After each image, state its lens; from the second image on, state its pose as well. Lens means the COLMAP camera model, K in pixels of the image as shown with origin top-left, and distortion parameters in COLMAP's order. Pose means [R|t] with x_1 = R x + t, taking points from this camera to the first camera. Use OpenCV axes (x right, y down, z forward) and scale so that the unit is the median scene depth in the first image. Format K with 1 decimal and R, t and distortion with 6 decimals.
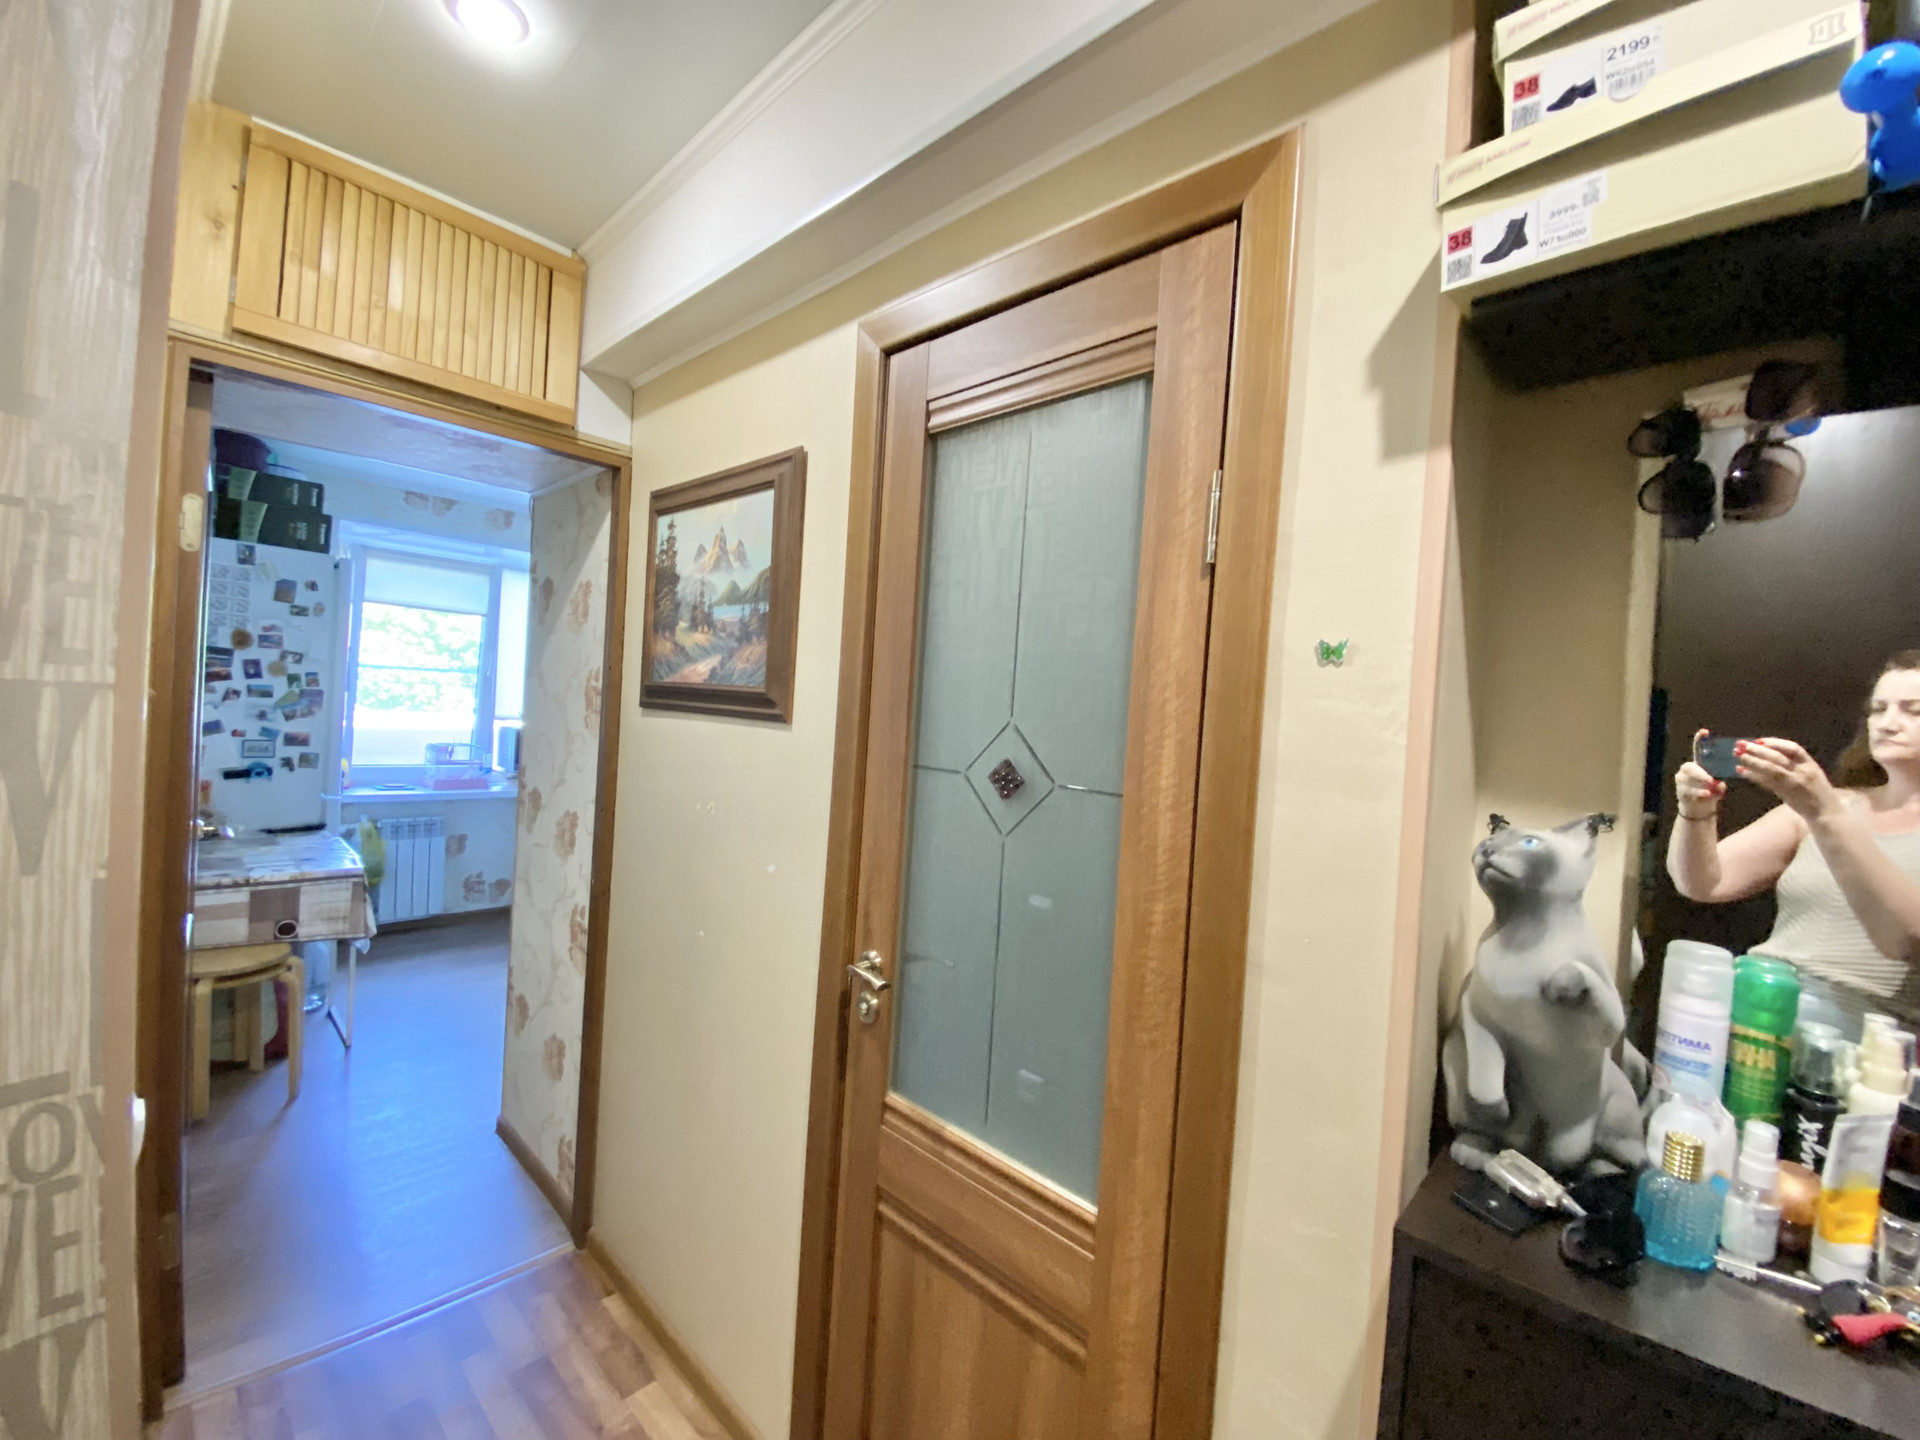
lens RADIAL K [[785.6, 0, 955.9], [0, 785.6, 717.5], [0, 0, 1]] dist [0.003104, -0.006393]
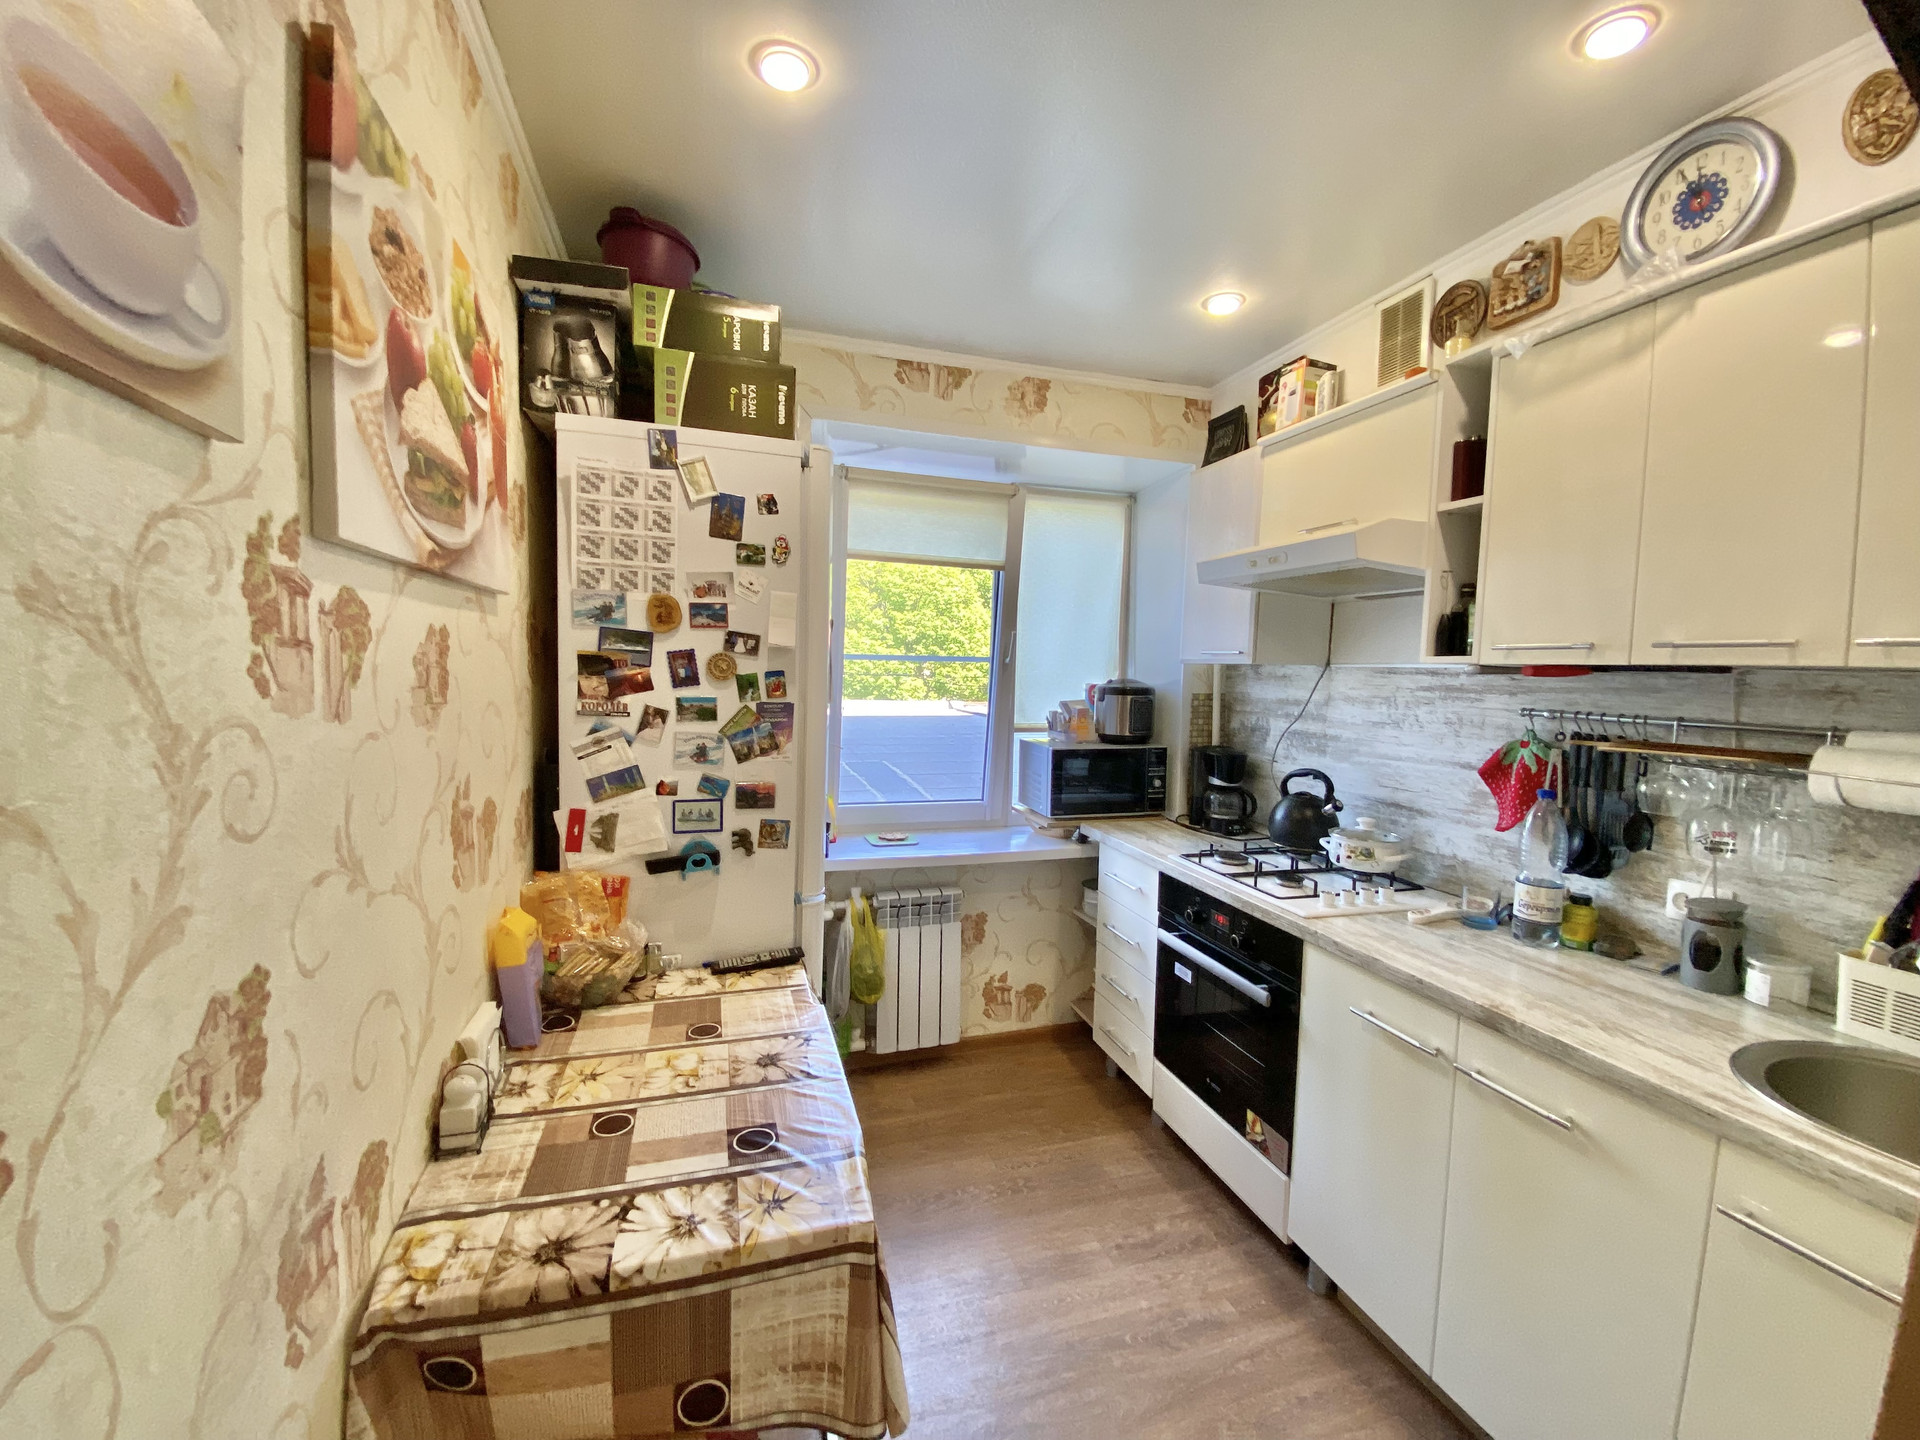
lens RADIAL K [[785.6, 0, 958.1], [0, 785.6, 721.4], [0, 0, 1]] dist [0.003104, -0.006393]
pose [[0.876473, -0.006687, -0.481405, -0.463425], [0.022593, 0.999373, 0.027252, -0.035314], [0.480921, -0.034762, 0.876075, 0.603517]]
